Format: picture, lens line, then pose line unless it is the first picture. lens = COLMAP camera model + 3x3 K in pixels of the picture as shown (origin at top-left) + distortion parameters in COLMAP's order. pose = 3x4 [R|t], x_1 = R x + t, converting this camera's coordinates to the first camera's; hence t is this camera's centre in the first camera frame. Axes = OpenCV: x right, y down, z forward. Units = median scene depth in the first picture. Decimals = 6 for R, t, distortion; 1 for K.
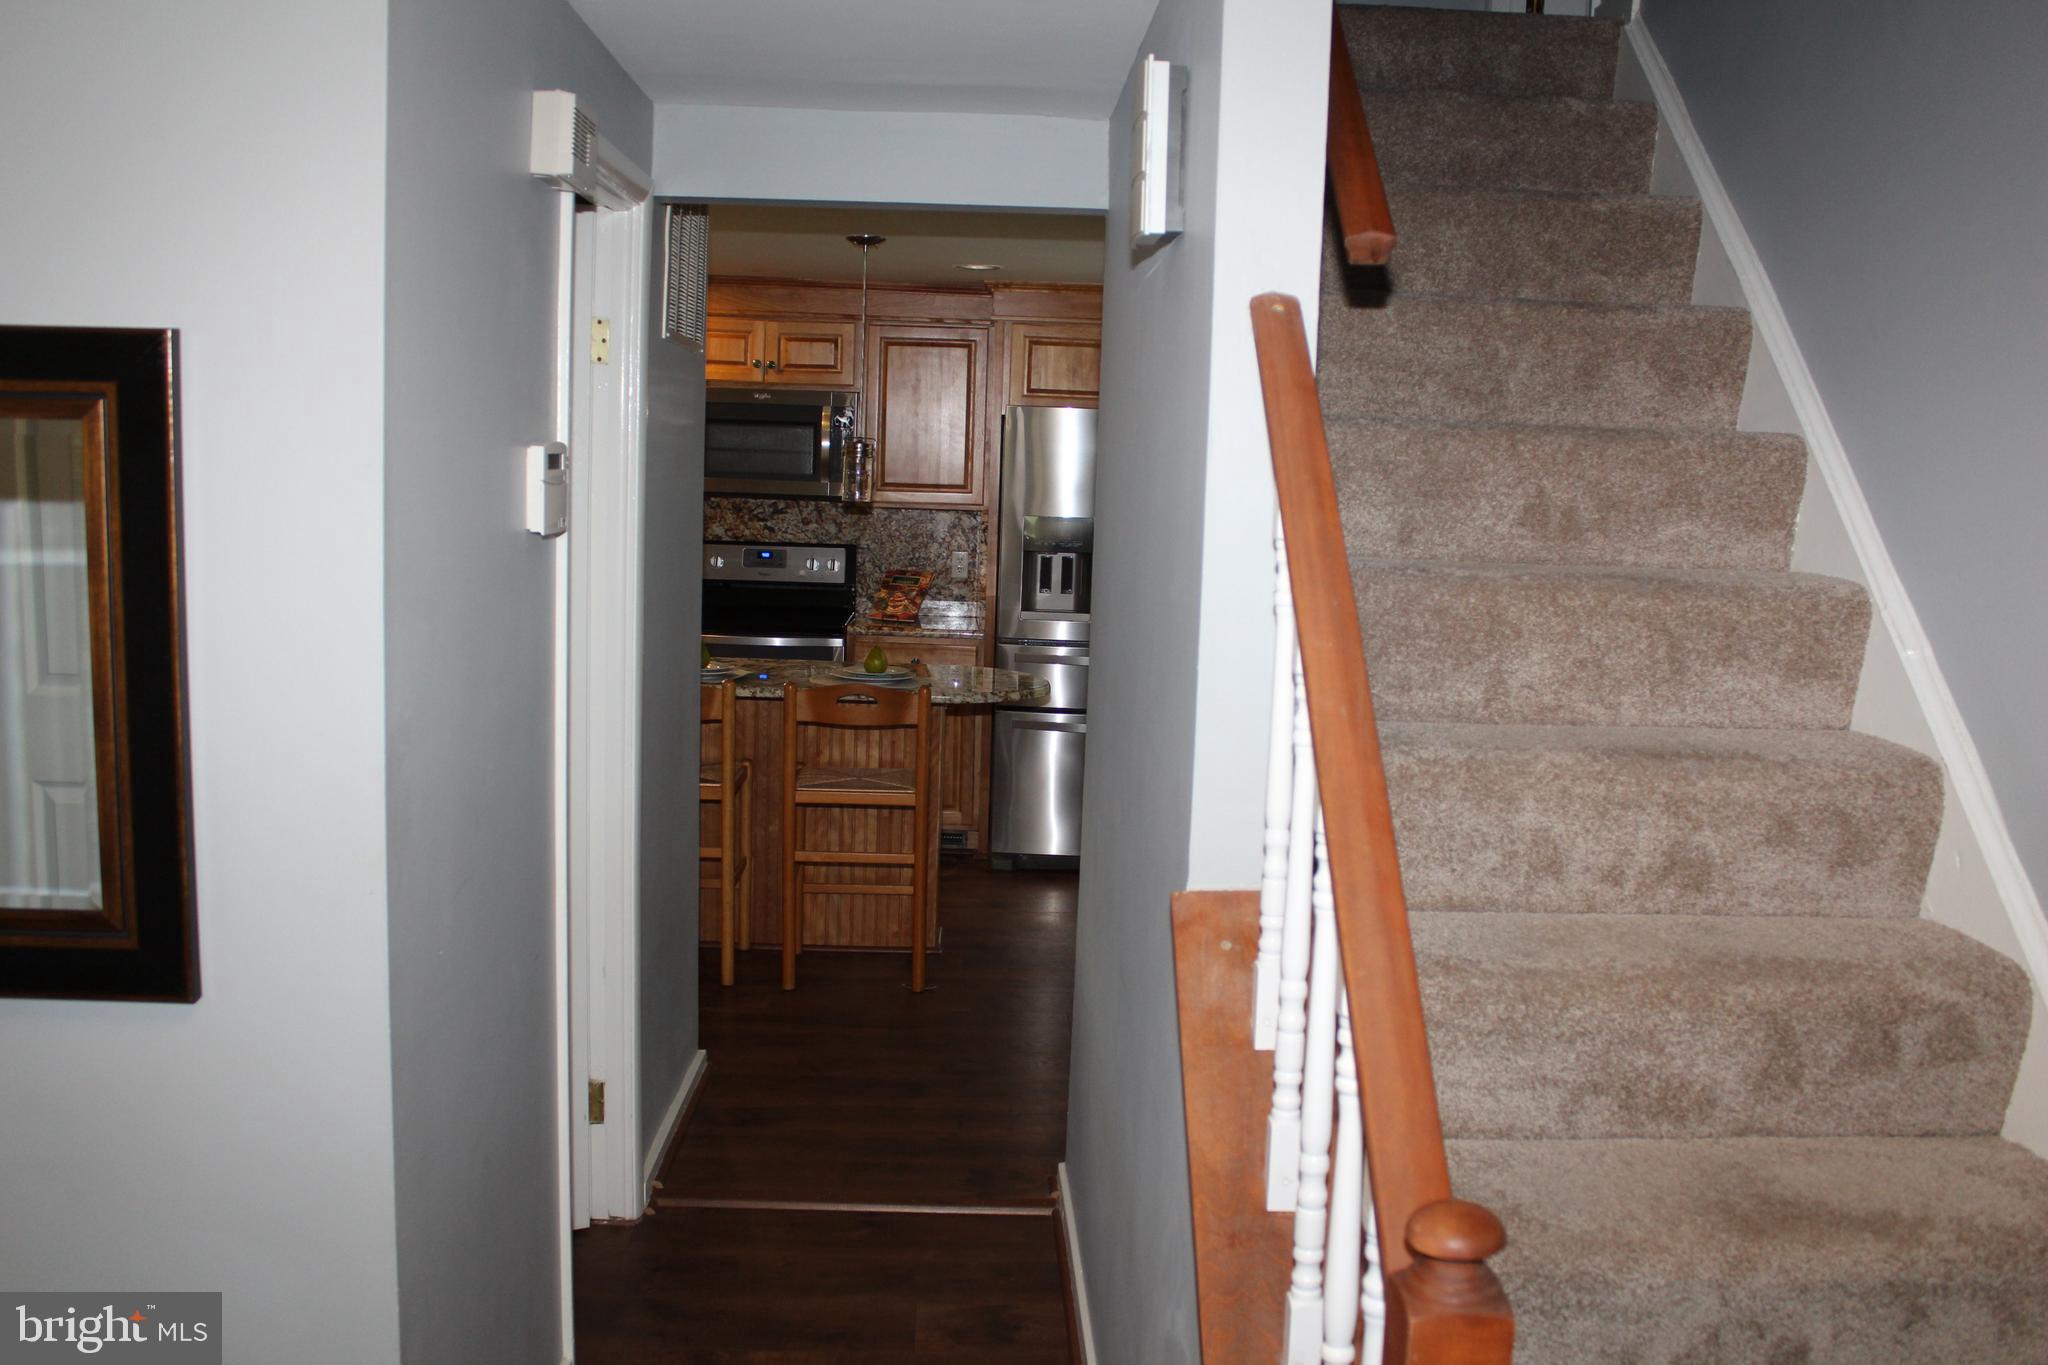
lens RADIAL K [[1690.0, 0, 1024.0], [0, 1690.0, 682.5], [0, 0, 1]] dist [-0.154145, 0.136505]
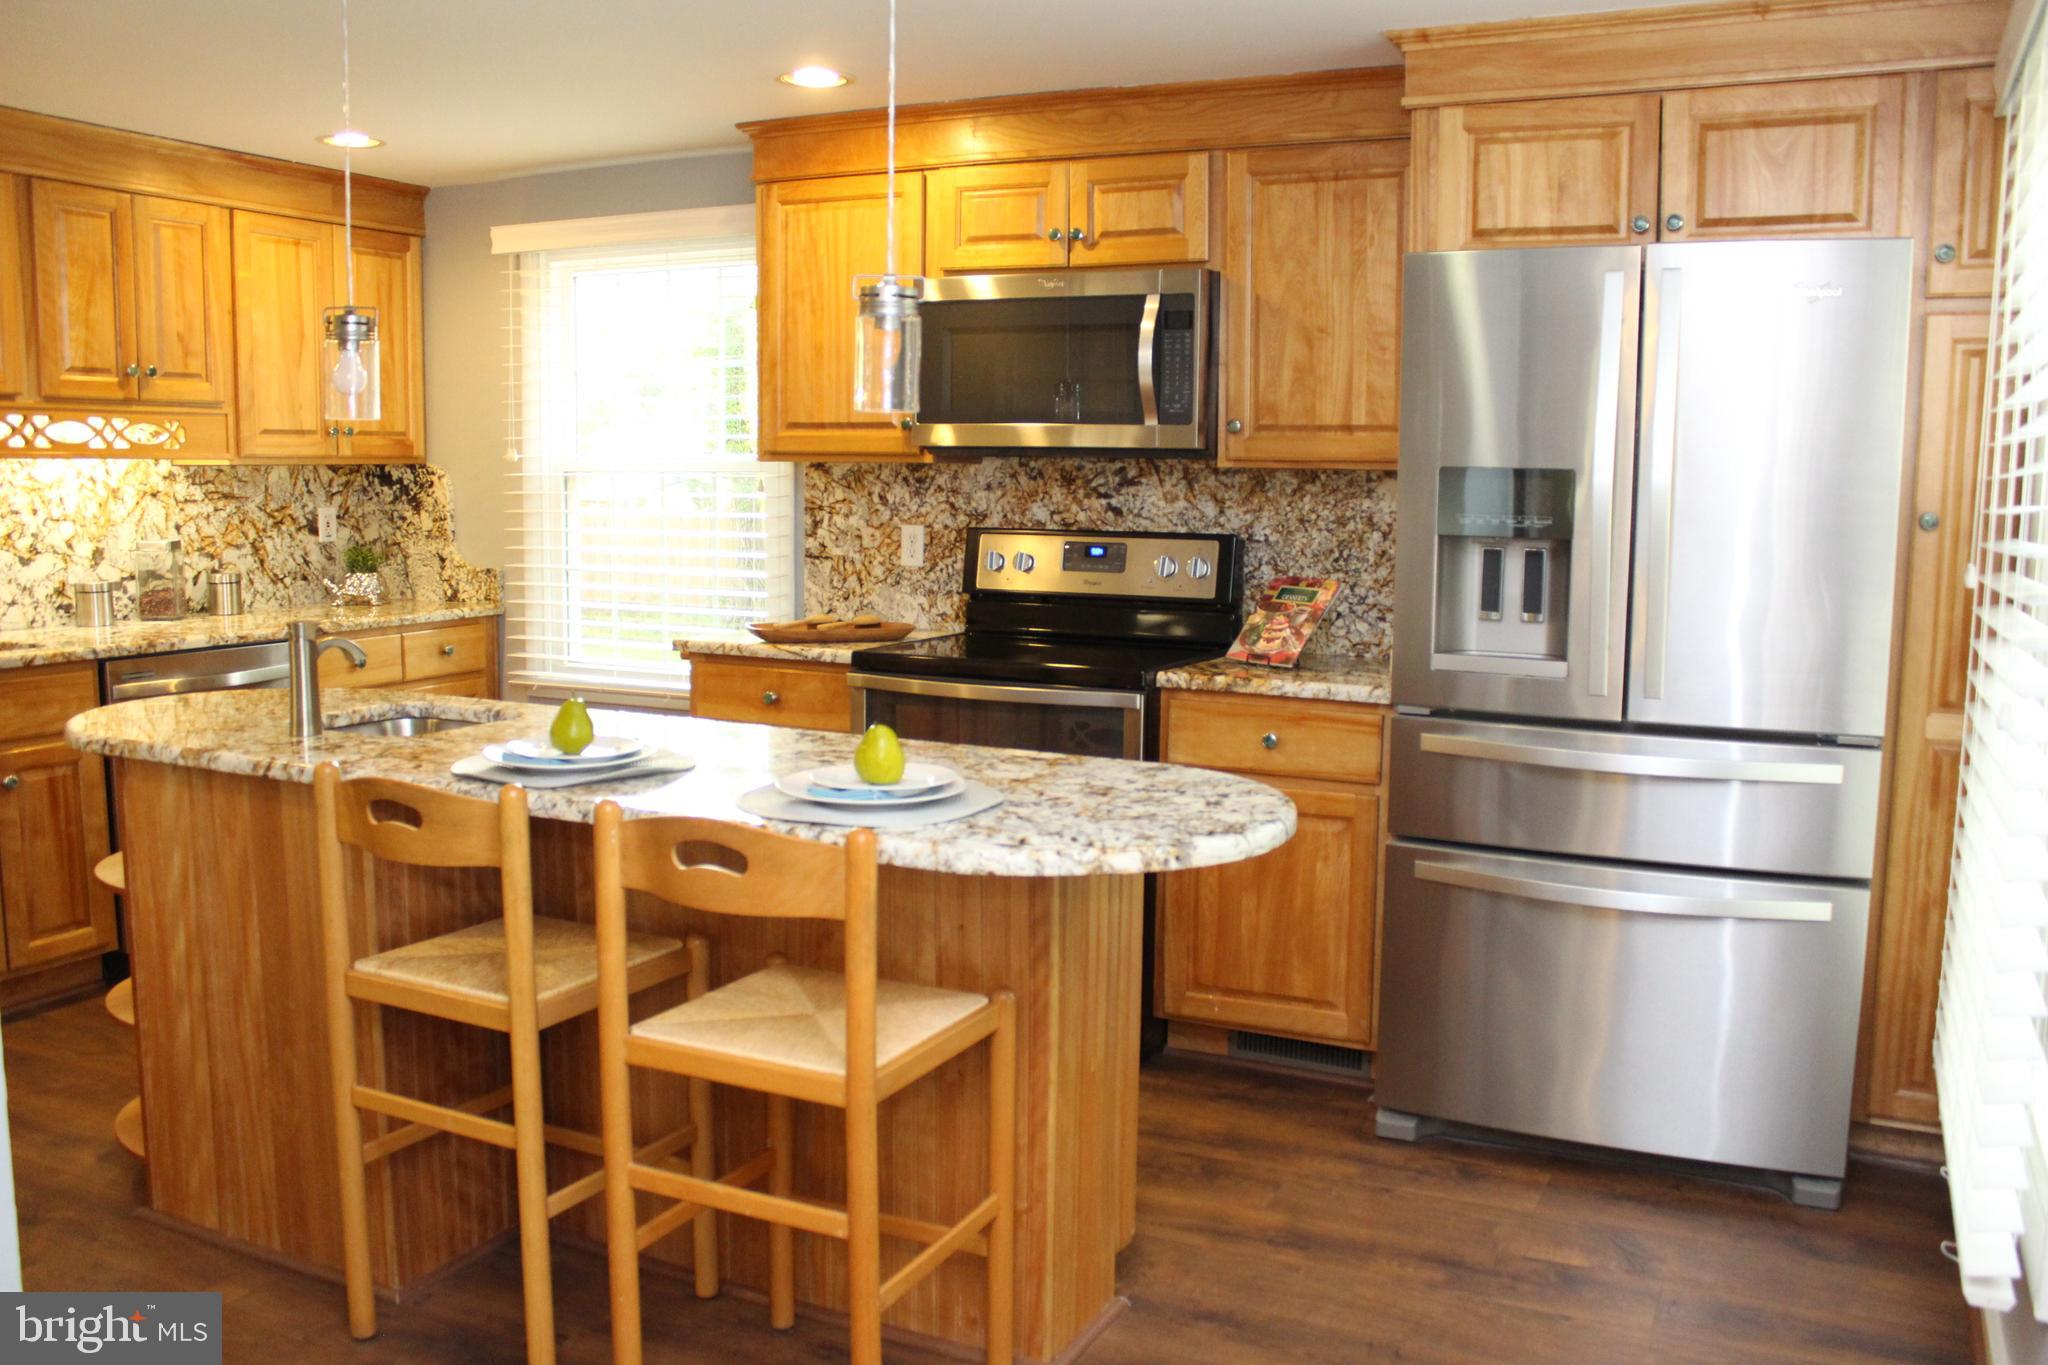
lens RADIAL K [[1690.0, 0, 1024.0], [0, 1690.0, 682.5], [0, 0, 1]] dist [-0.154145, 0.136505]
pose [[0.881111, 0.032504, -0.471791, 0.116267], [-0.039468, 0.999209, -0.004869, -0.023864], [0.471260, 0.022911, 0.881697, 0.444060]]
